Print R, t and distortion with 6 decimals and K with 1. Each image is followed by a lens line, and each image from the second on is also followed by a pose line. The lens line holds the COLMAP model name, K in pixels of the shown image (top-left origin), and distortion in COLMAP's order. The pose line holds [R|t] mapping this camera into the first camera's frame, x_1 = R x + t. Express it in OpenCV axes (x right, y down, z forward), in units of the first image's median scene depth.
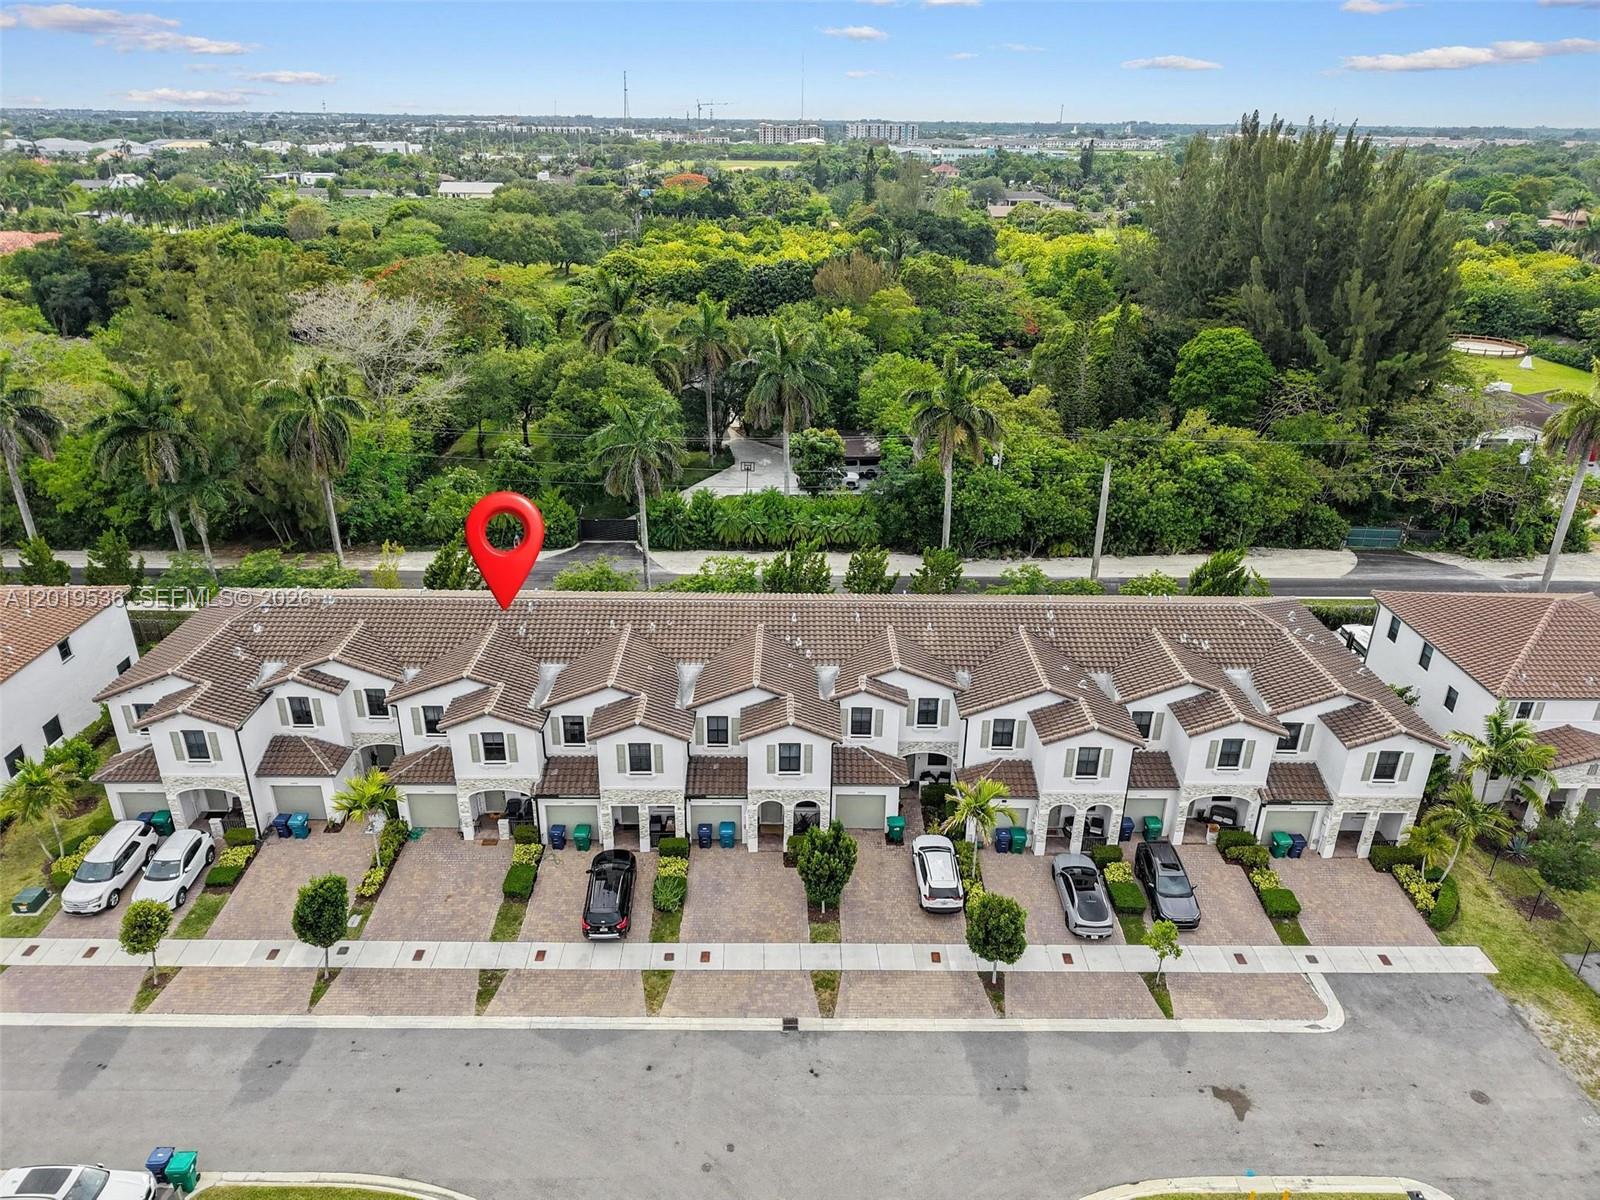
lens RADIAL K [[1045.5, 0, 800.0], [0, 1045.5, 600.0], [0, 0, 1]] dist [0.025964, -0.028769]
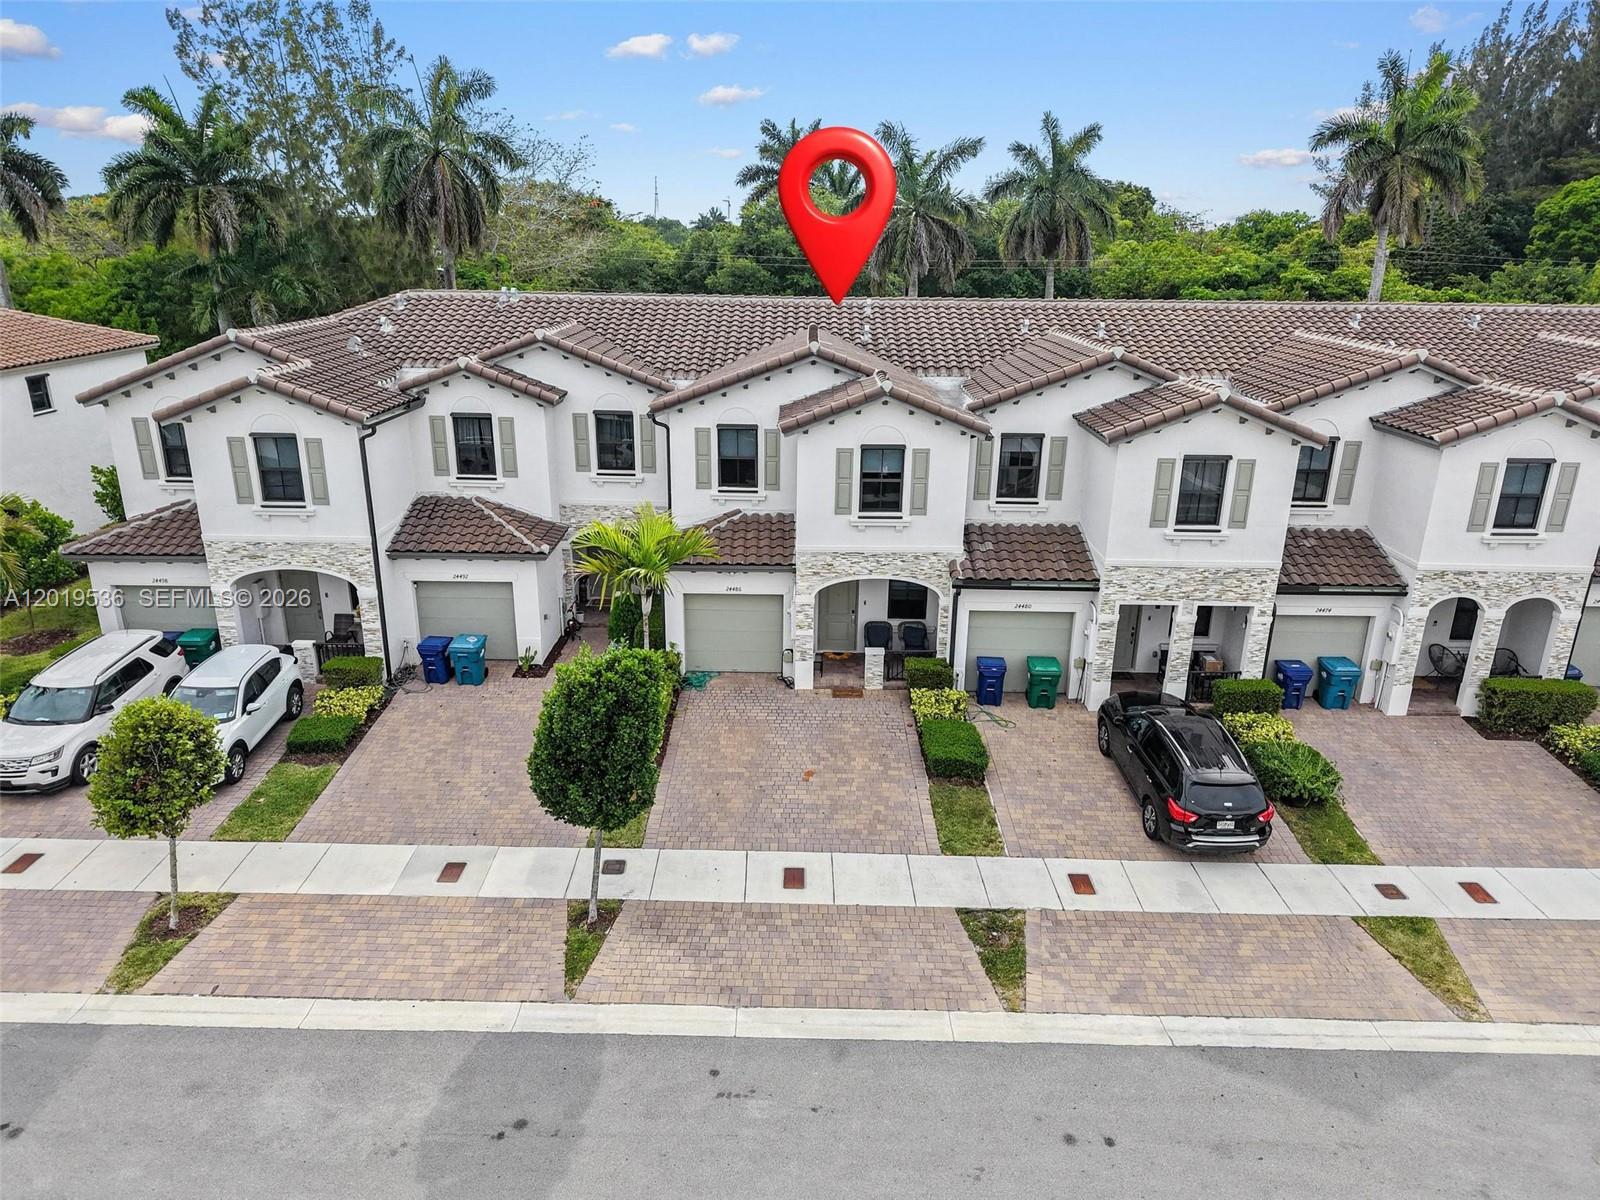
lens RADIAL K [[1045.5, 0, 800.0], [0, 1045.5, 600.0], [0, 0, 1]] dist [0.025964, -0.028769]
pose [[0.999902, 0.006378, -0.012449, -0.325405], [-0.007538, 0.995399, -0.095524, 0.244004], [0.011782, 0.095609, 0.995349, 0.521364]]
